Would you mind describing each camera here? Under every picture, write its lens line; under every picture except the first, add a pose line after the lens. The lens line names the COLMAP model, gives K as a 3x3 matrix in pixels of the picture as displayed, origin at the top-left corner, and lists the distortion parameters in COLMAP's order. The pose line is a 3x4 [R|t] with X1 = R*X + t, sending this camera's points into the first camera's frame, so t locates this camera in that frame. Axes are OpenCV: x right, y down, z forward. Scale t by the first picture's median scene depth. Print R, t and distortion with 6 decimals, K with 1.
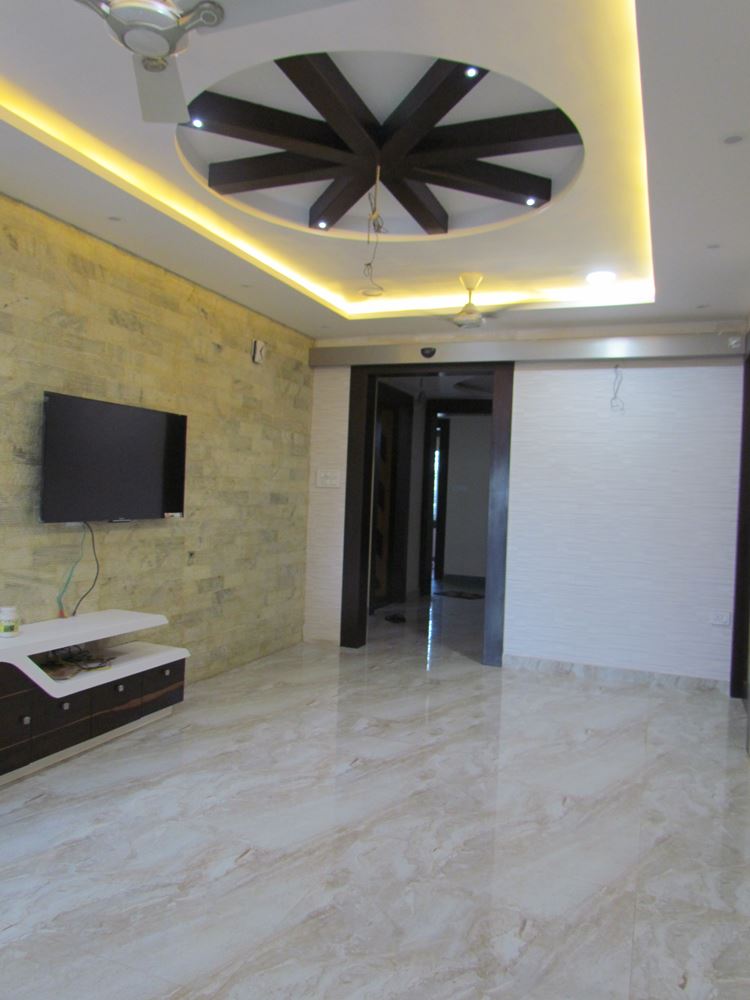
lens RADIAL K [[708.2, 0, 375.0], [0, 708.2, 500.0], [0, 0, 1]] dist [-0.028447, 0.001652]
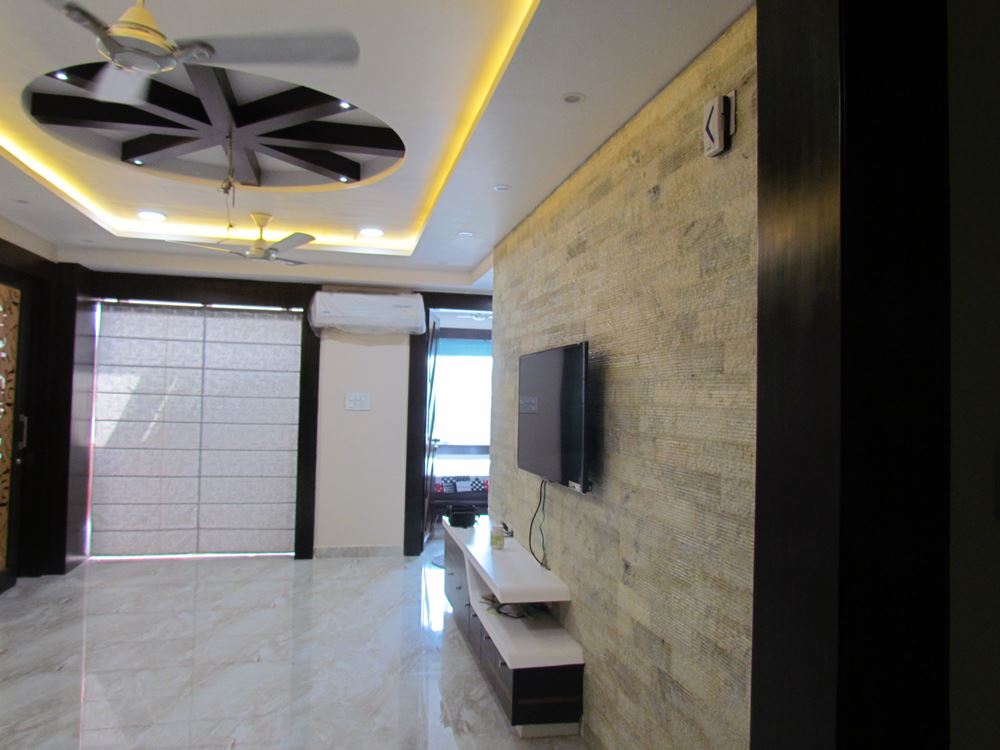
lens RADIAL K [[708.2, 0, 500.0], [0, 708.2, 375.0], [0, 0, 1]] dist [-0.028447, 0.001652]
pose [[-0.816588, -0.080027, -0.571647, 0.171227], [-0.067630, 0.996786, -0.042935, -0.048449], [0.573246, 0.003600, -0.819376, 1.398897]]
